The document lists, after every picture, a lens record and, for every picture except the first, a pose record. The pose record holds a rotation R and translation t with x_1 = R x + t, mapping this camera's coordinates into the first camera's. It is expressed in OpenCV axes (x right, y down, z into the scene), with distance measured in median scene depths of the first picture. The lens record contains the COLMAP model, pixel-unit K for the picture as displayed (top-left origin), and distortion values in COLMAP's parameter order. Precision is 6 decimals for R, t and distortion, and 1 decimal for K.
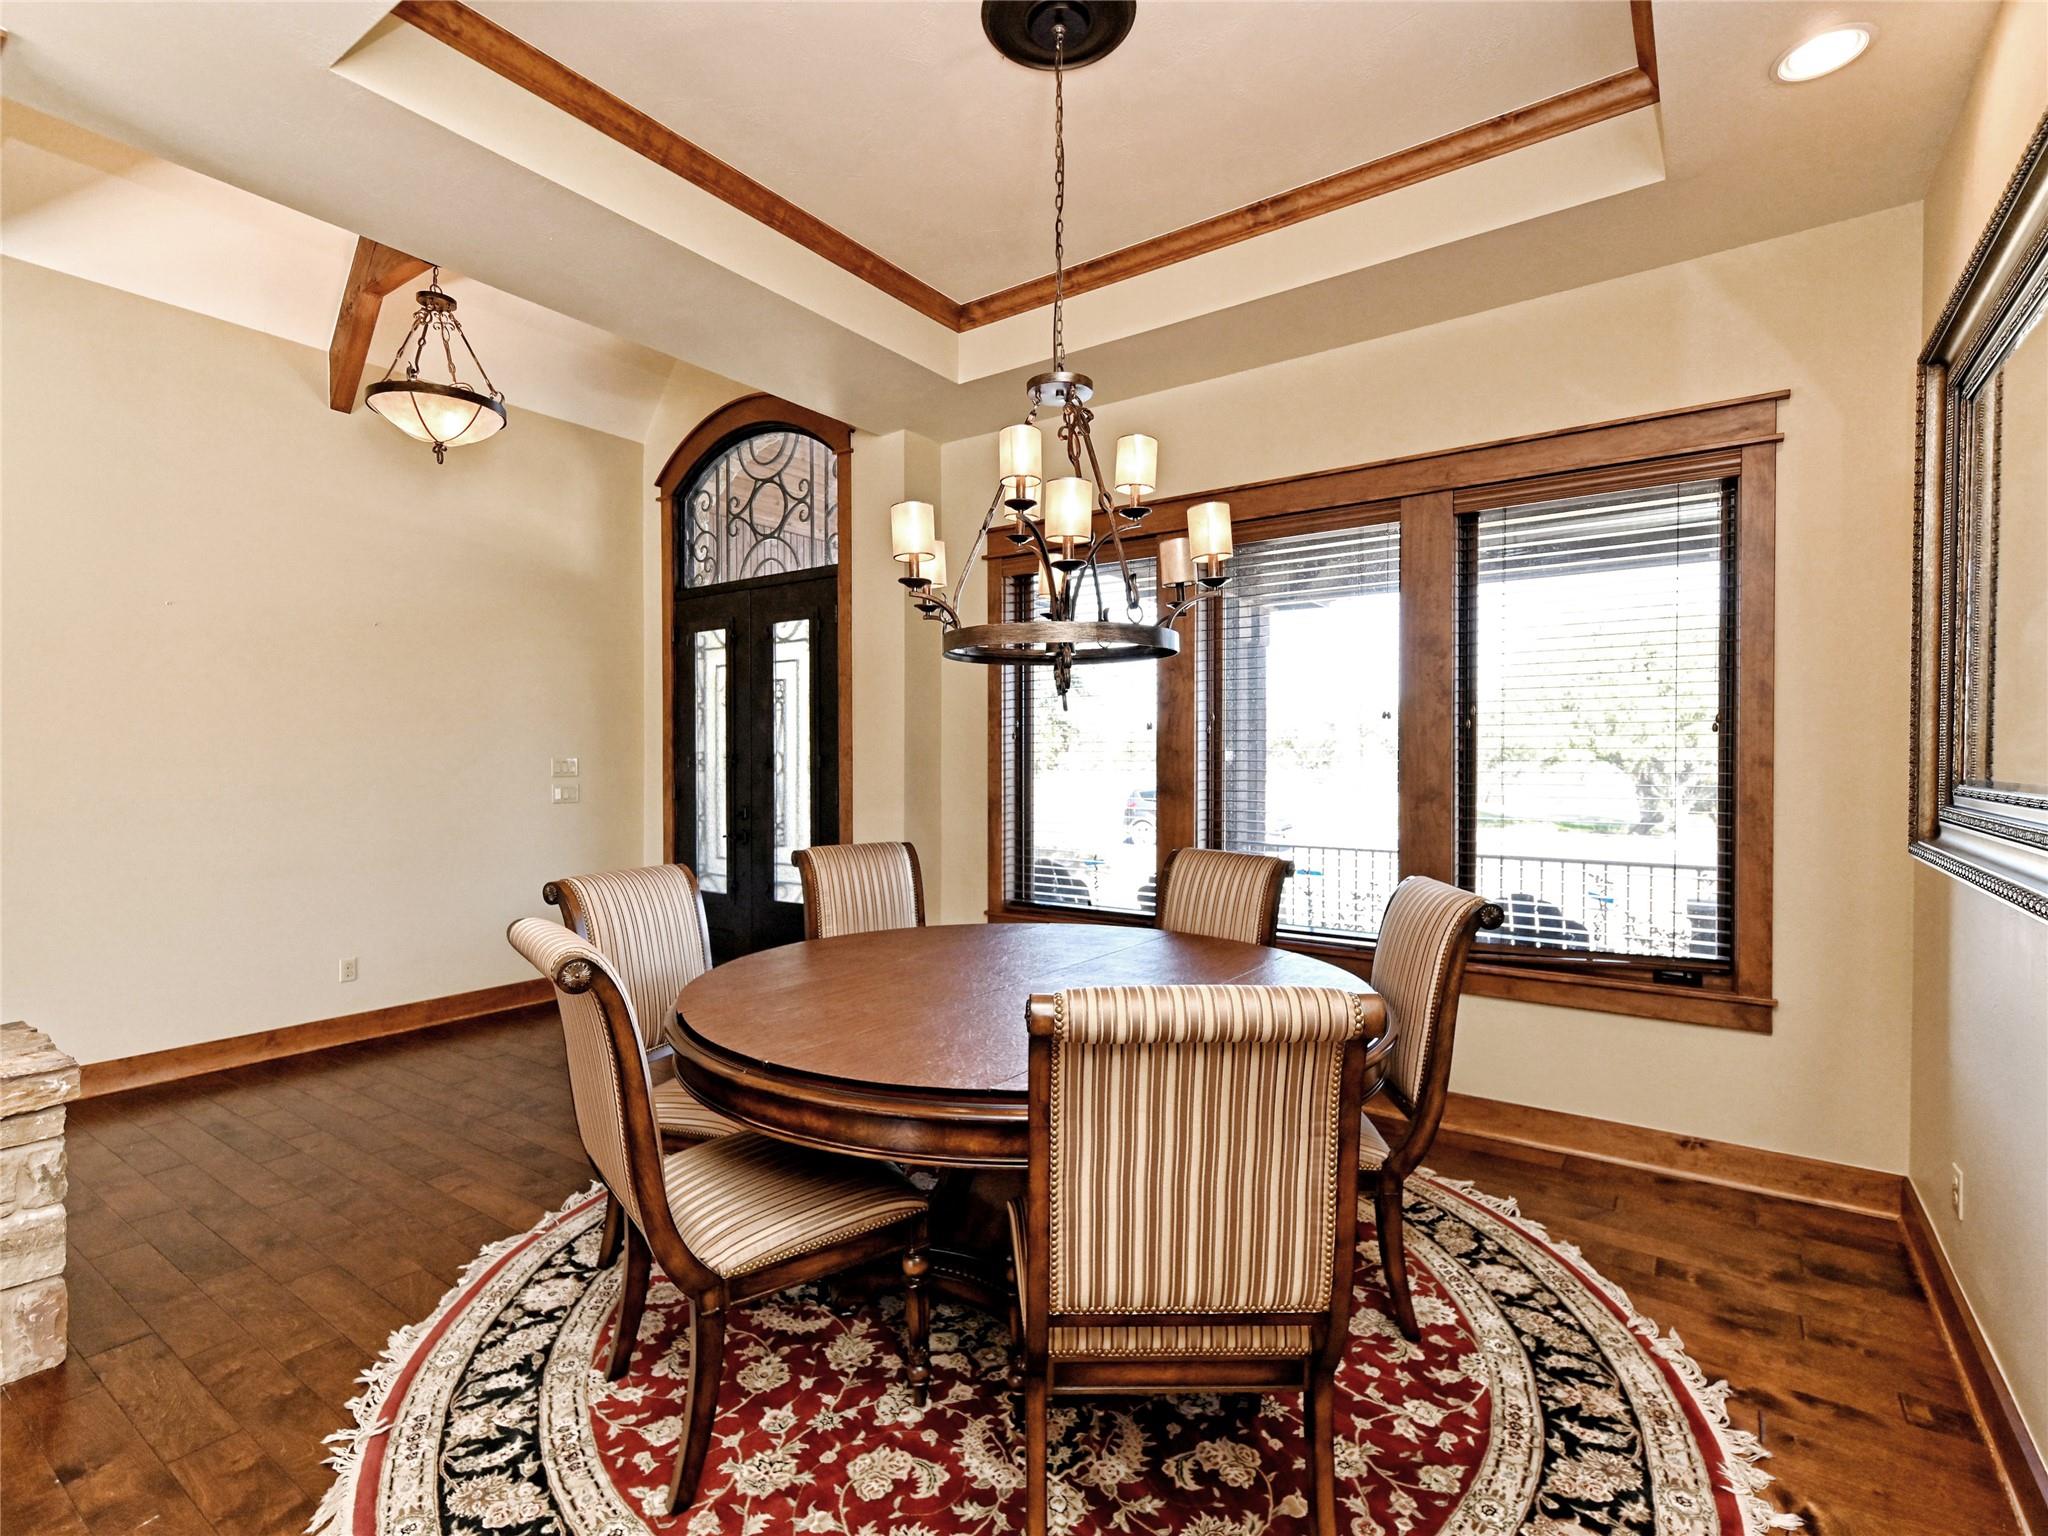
lens RADIAL K [[981.3, 0, 1024.0], [0, 981.3, 768.0], [0, 0, 1]] dist [0.019449, 0.000697]
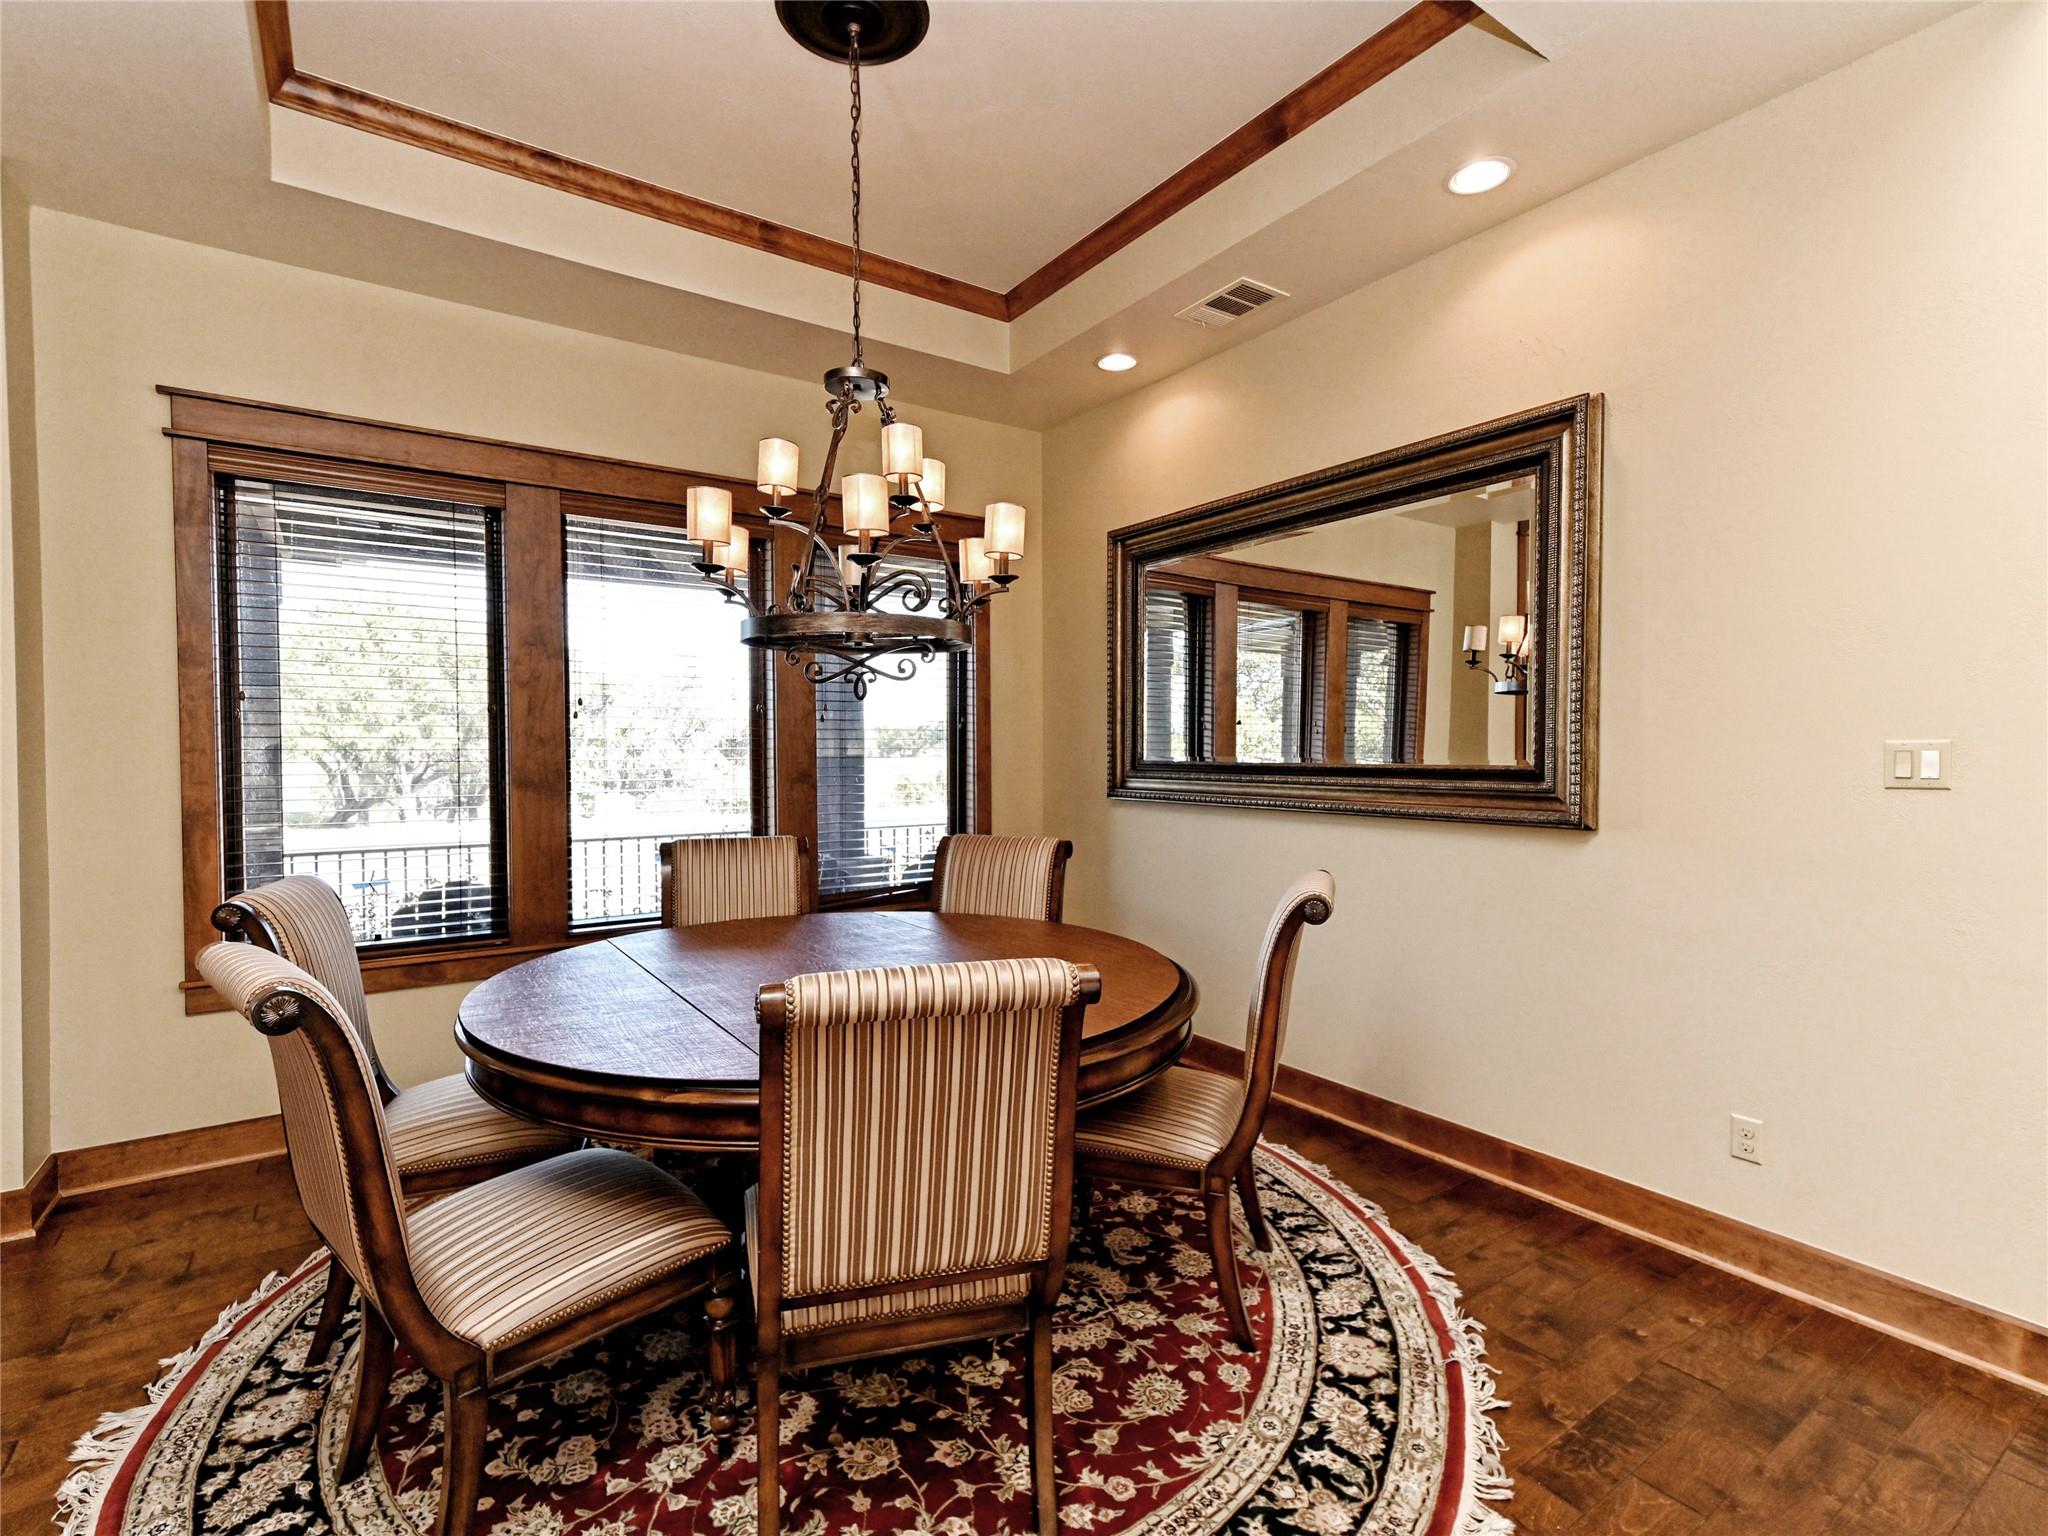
lens RADIAL K [[981.3, 0, 1024.0], [0, 981.3, 768.0], [0, 0, 1]] dist [0.019449, 0.000697]
pose [[0.352405, -0.027475, 0.935444, -1.059030], [0.018135, 0.999582, 0.022527, -0.002061], [-0.935672, 0.009025, 0.352756, 0.595577]]
